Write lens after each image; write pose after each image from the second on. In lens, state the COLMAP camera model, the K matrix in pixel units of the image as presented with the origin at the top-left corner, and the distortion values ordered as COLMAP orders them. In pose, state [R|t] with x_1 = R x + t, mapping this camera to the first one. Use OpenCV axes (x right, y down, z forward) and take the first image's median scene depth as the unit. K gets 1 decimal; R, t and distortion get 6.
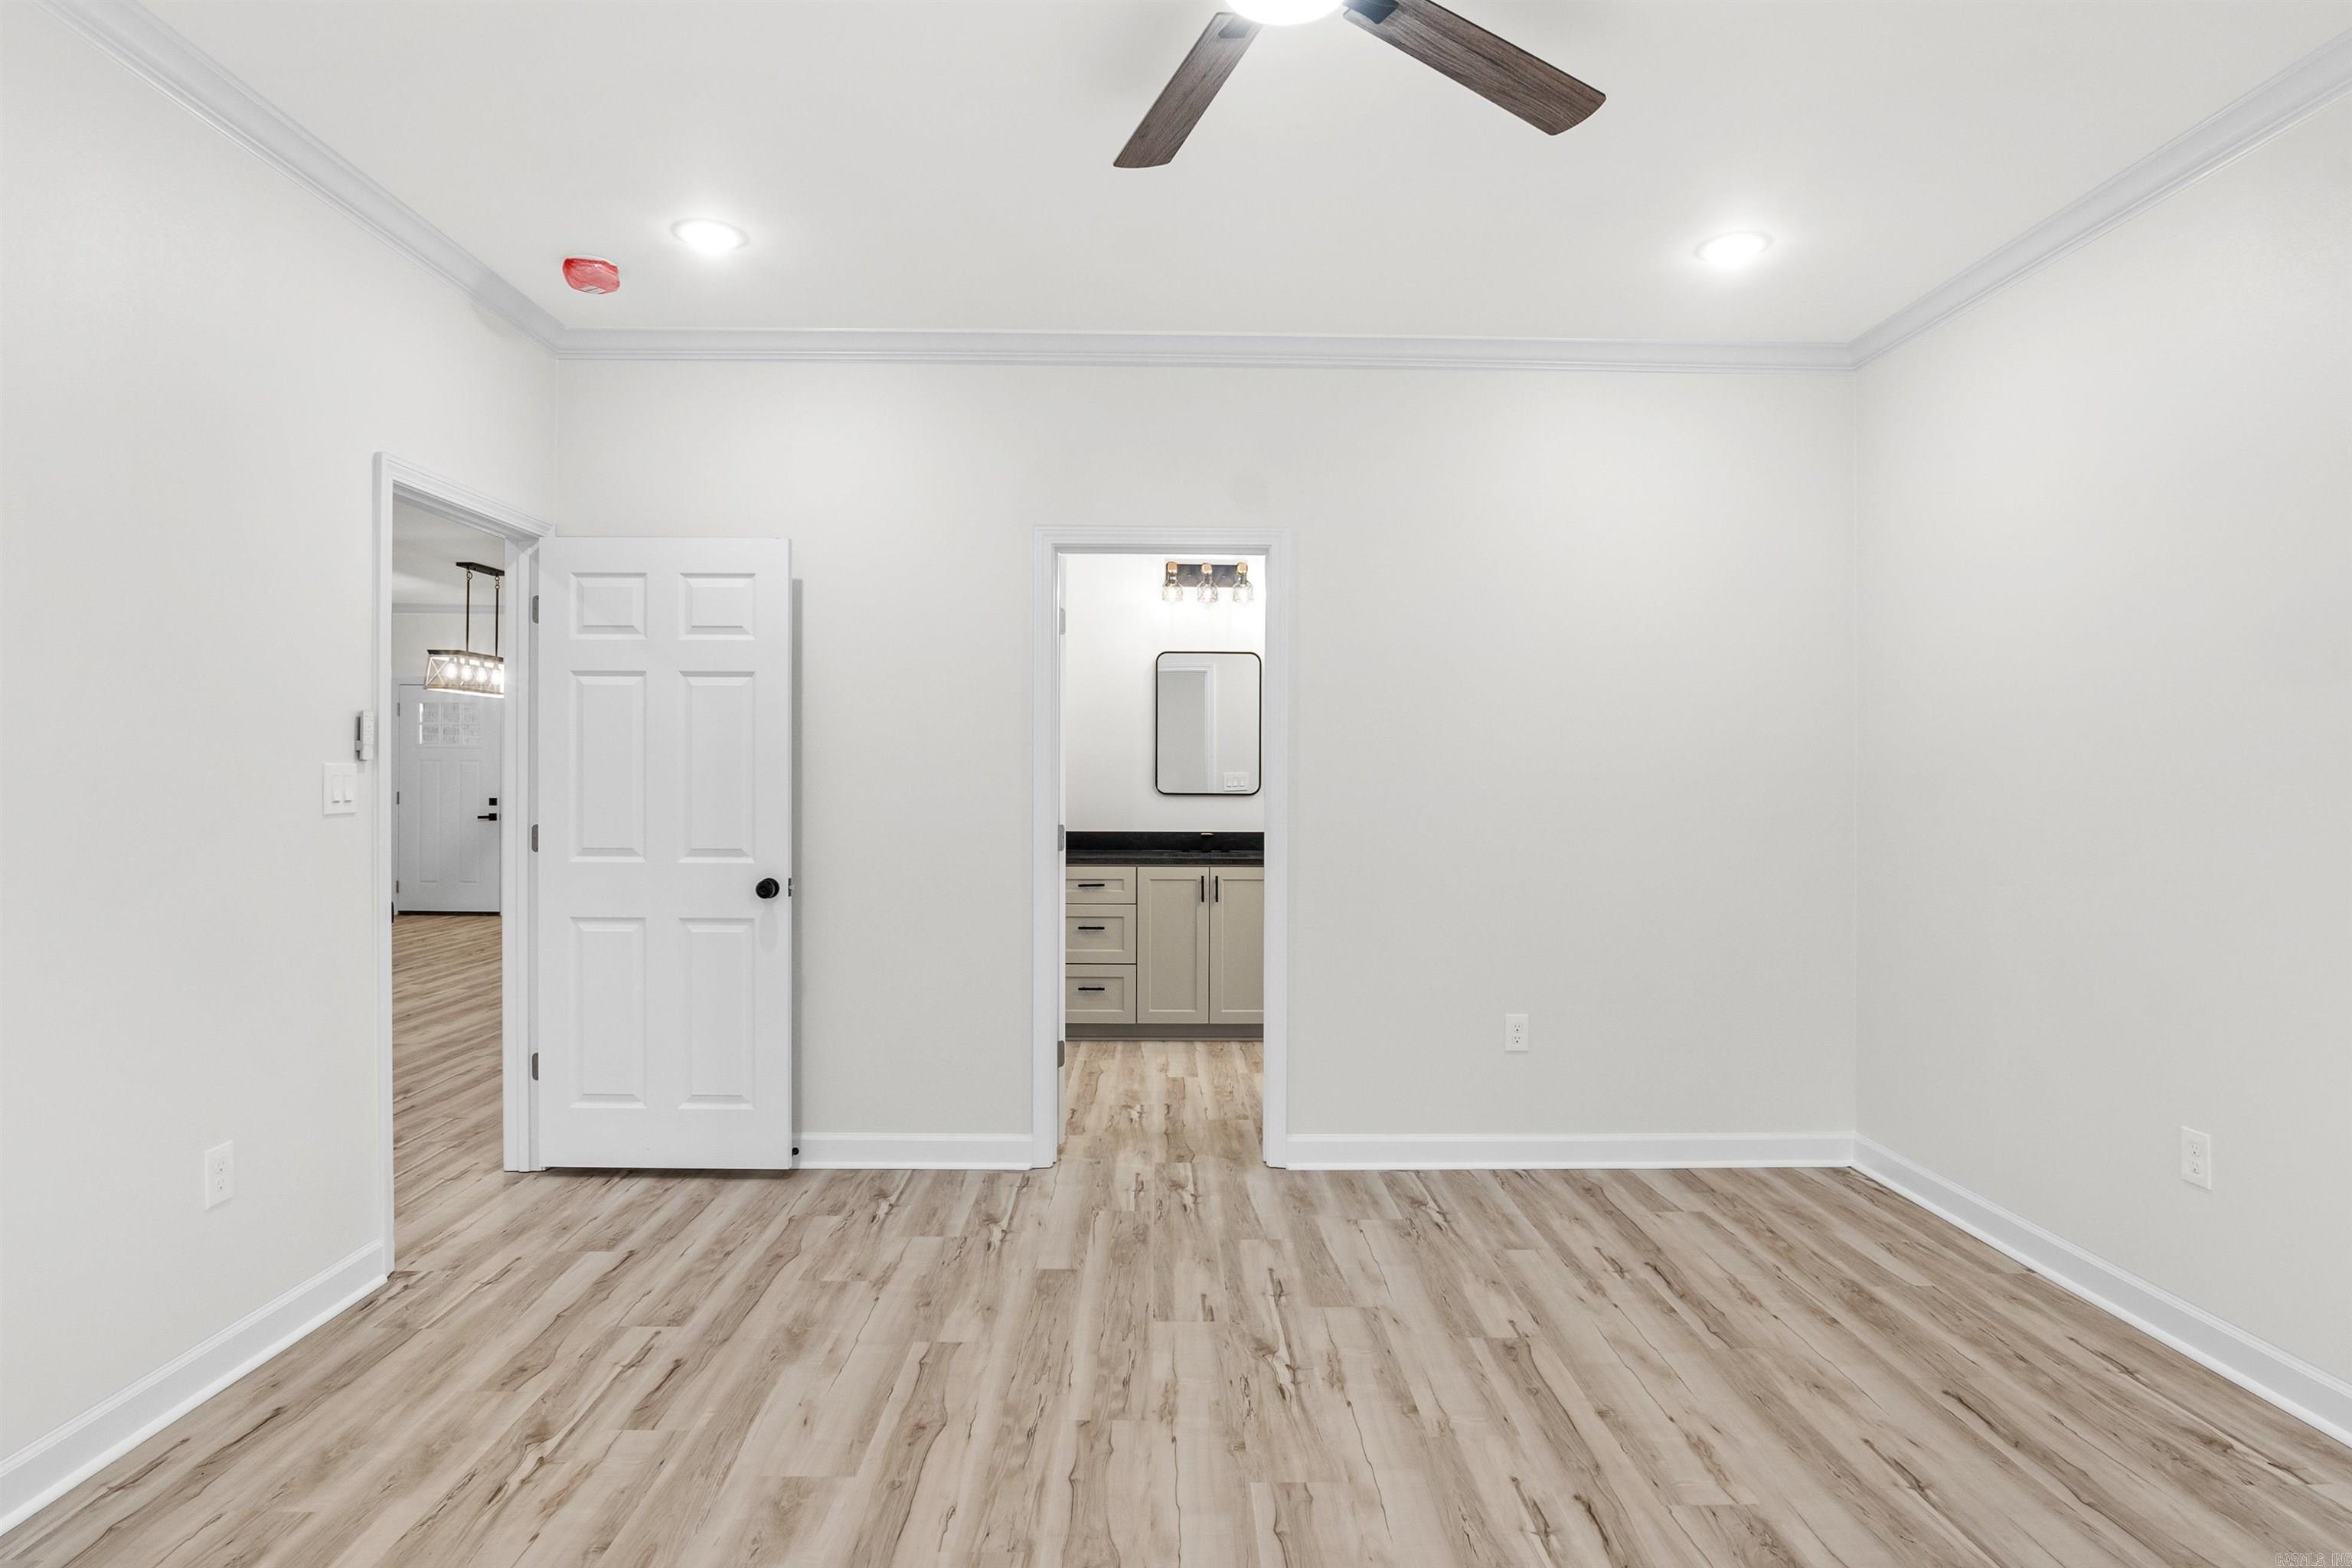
lens RADIAL K [[1278.7, 0, 1194.4], [0, 1278.7, 794.5], [0, 0, 1]] dist [-0.037847, 0.010729]
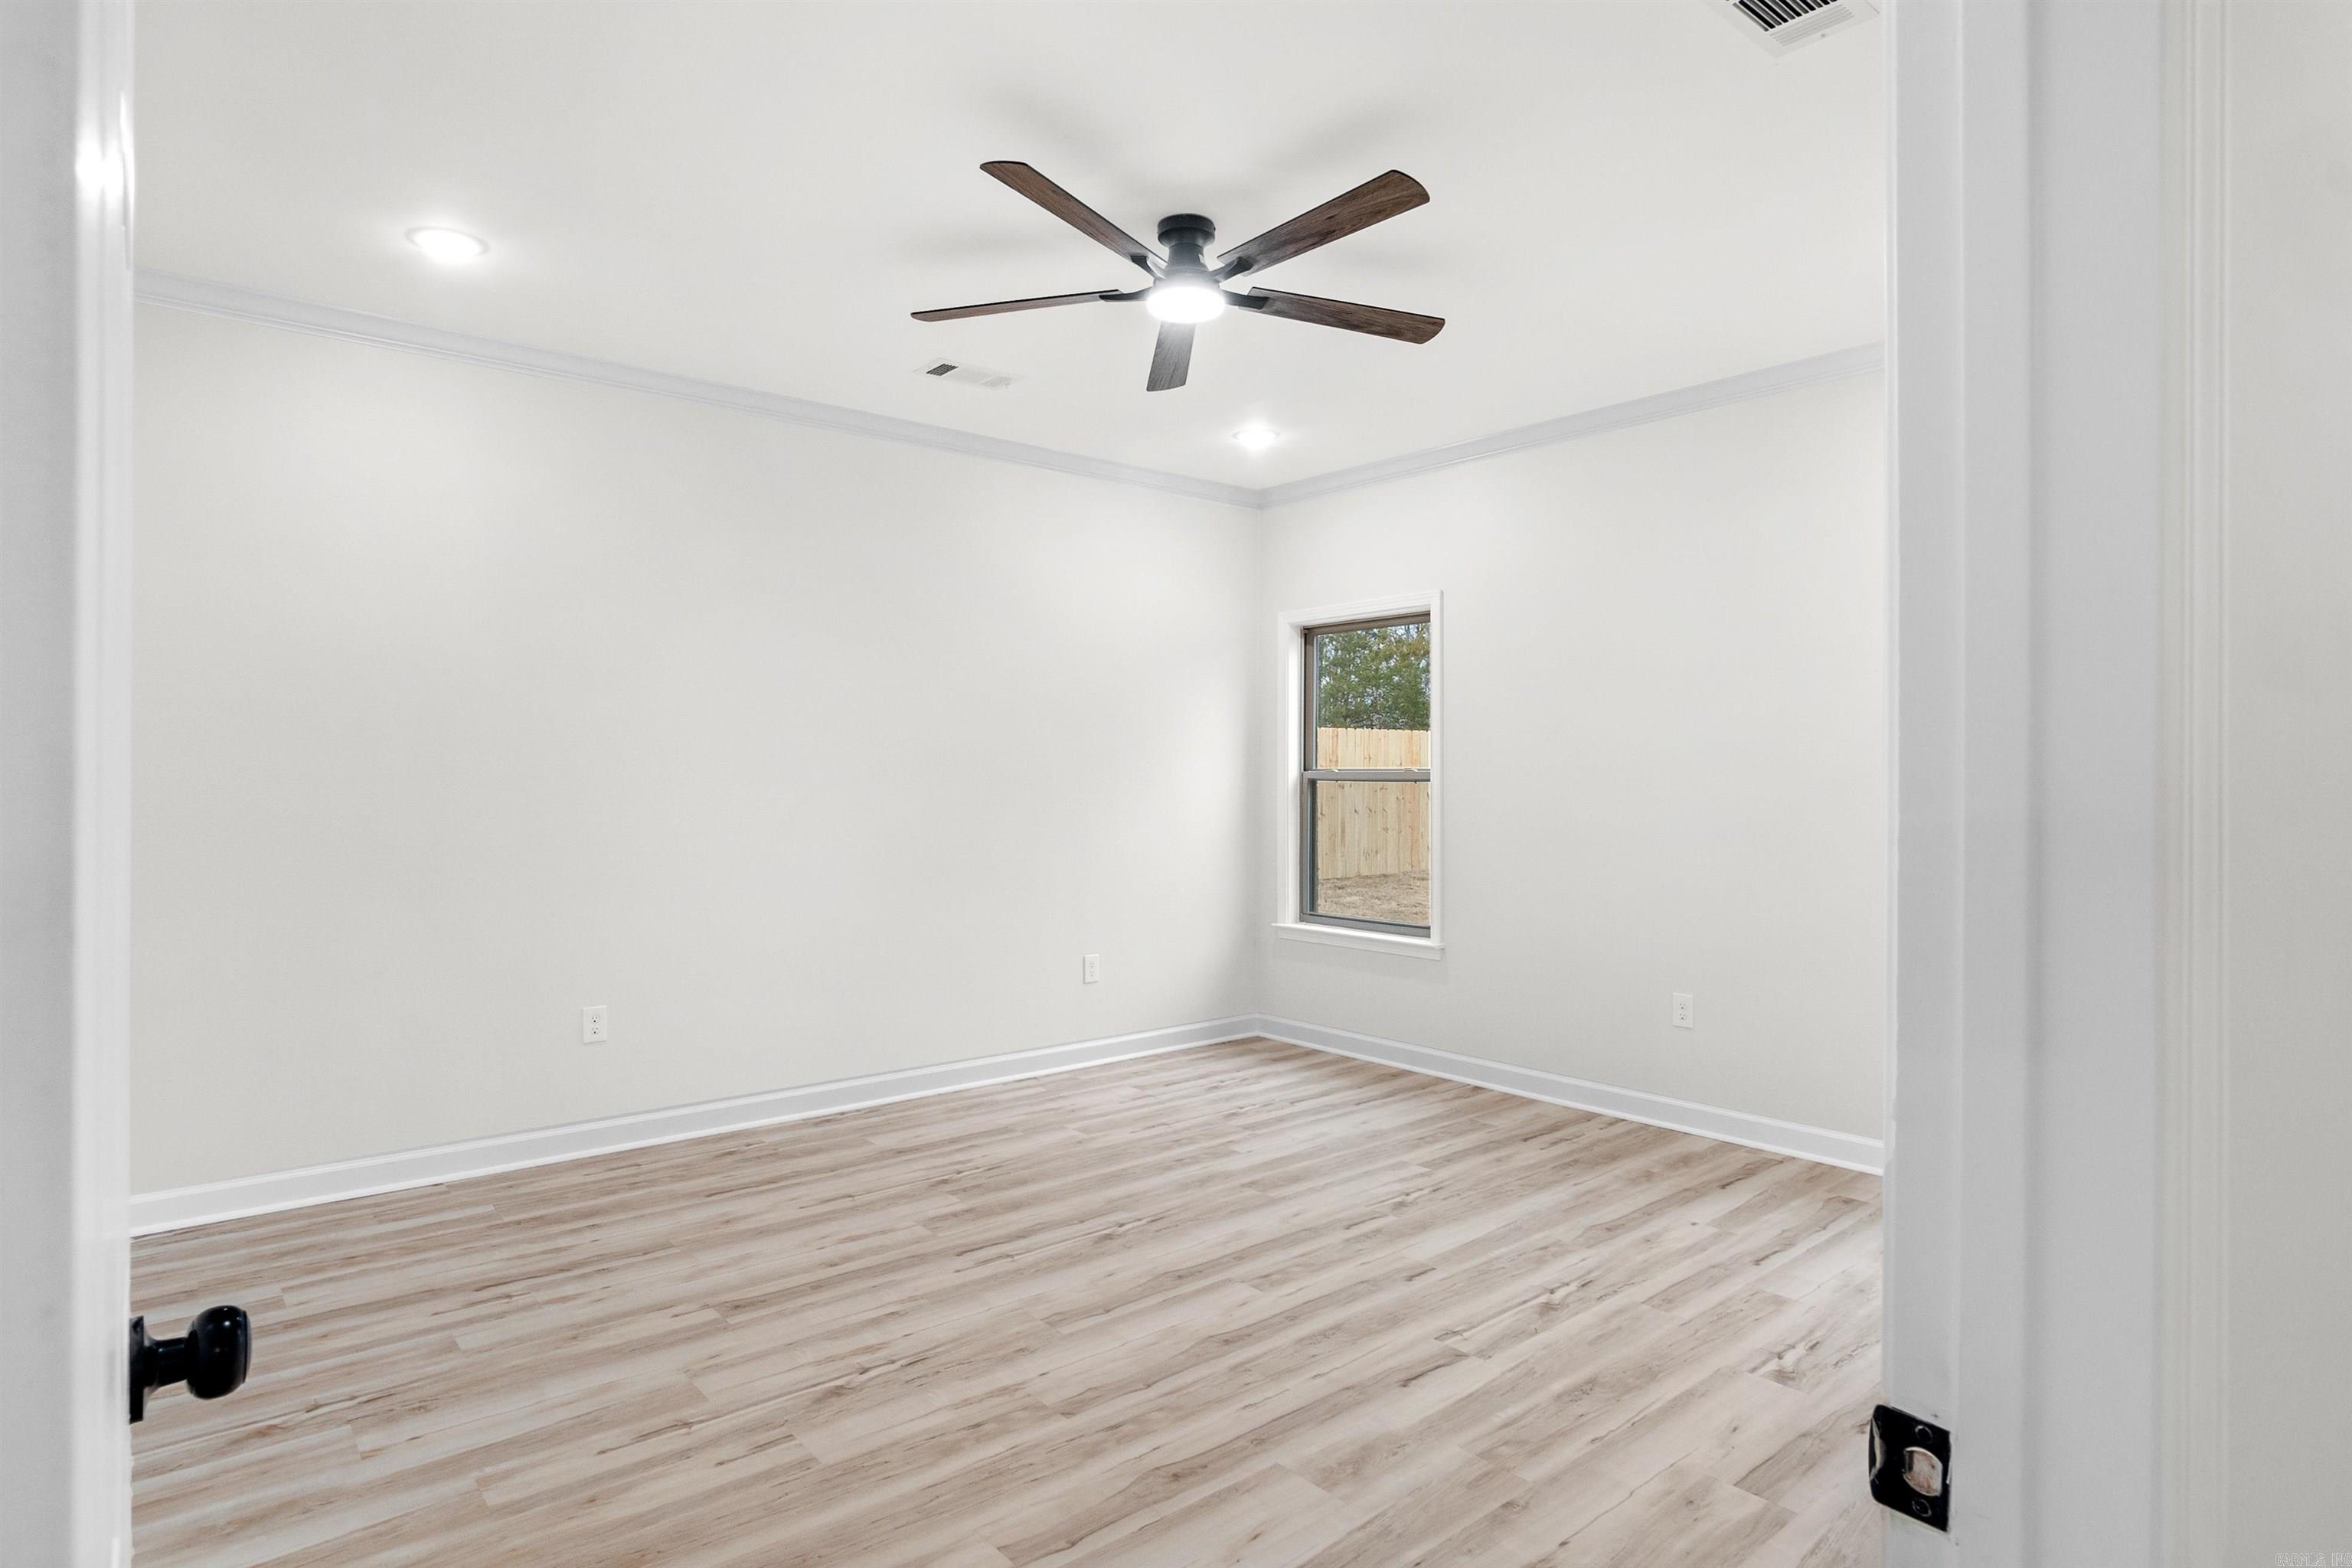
lens RADIAL K [[1278.7, 0, 1172.8], [0, 1278.7, 781.5], [0, 0, 1]] dist [-0.037847, 0.010729]
pose [[-0.628567, -0.009174, 0.777702, -0.721970], [0.007202, 0.999819, 0.017615, -0.024909], [-0.777722, 0.016673, -0.628387, 1.215659]]
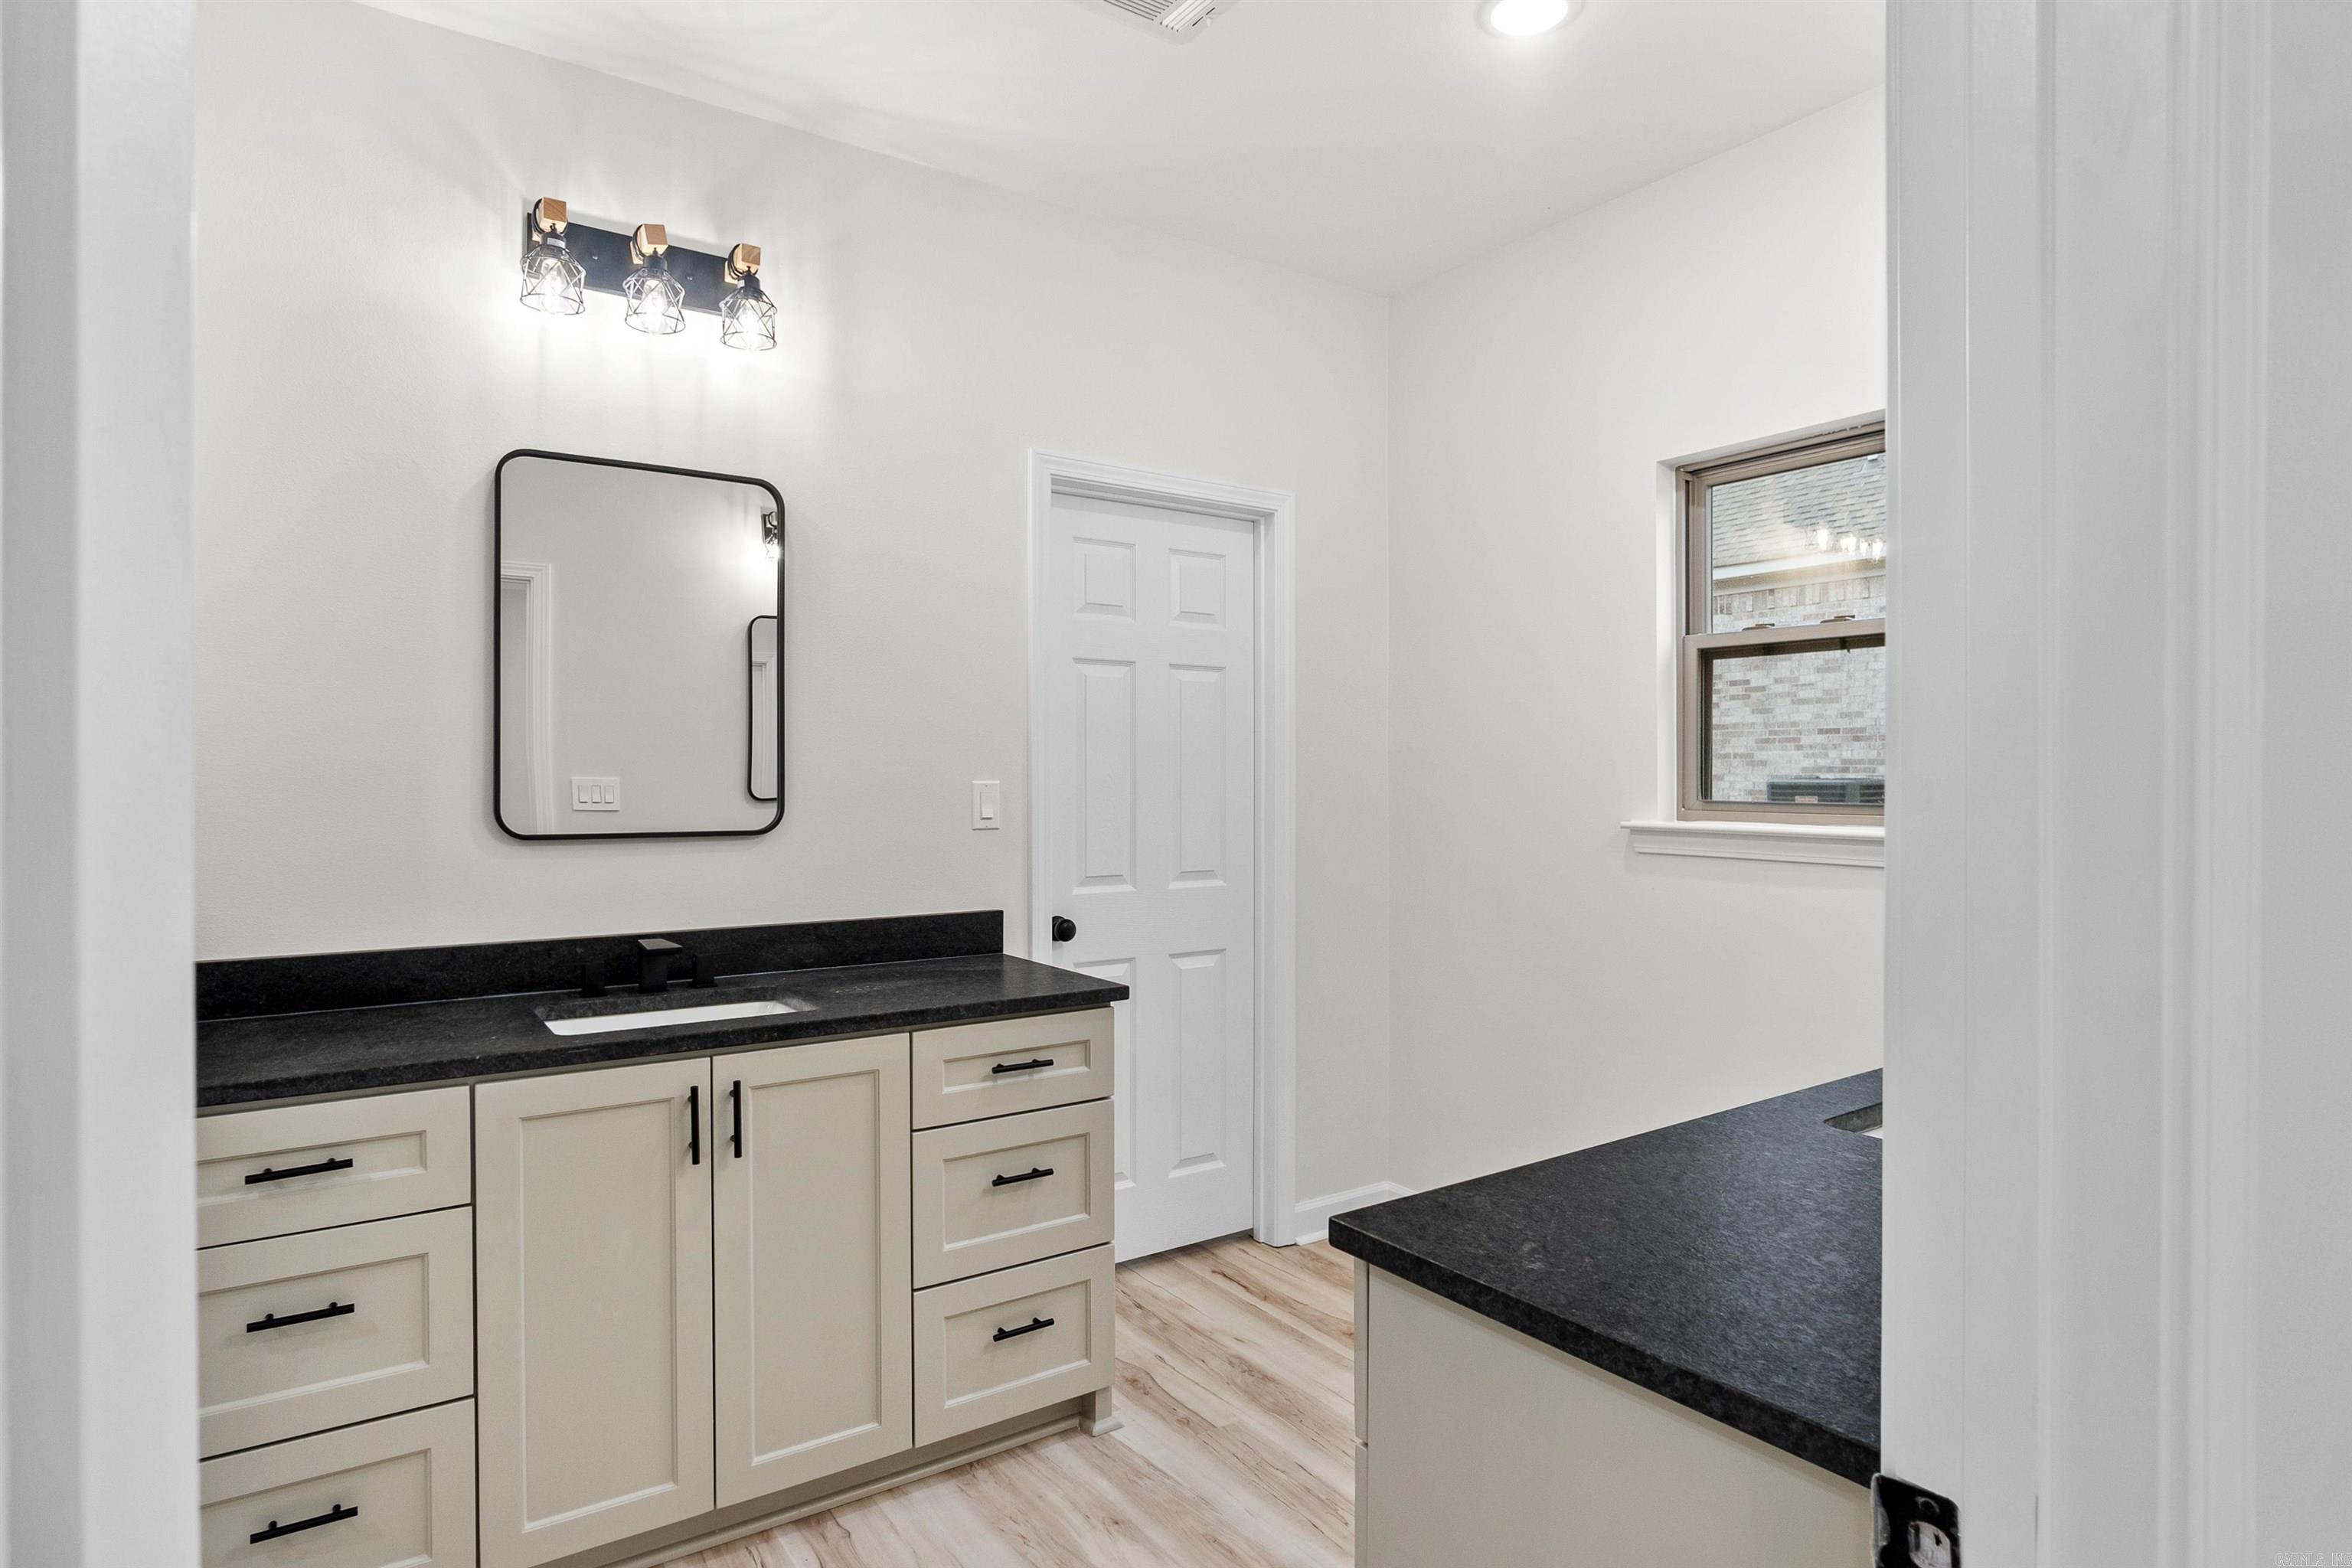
lens RADIAL K [[1278.7, 0, 1171.5], [0, 1278.7, 766.9], [0, 0, 1]] dist [-0.037847, 0.010729]
pose [[0.835134, 0.000336, 0.550047, -0.134295], [0.017313, 0.999488, -0.026897, -0.016905], [-0.549775, 0.031986, 0.834700, 1.209453]]
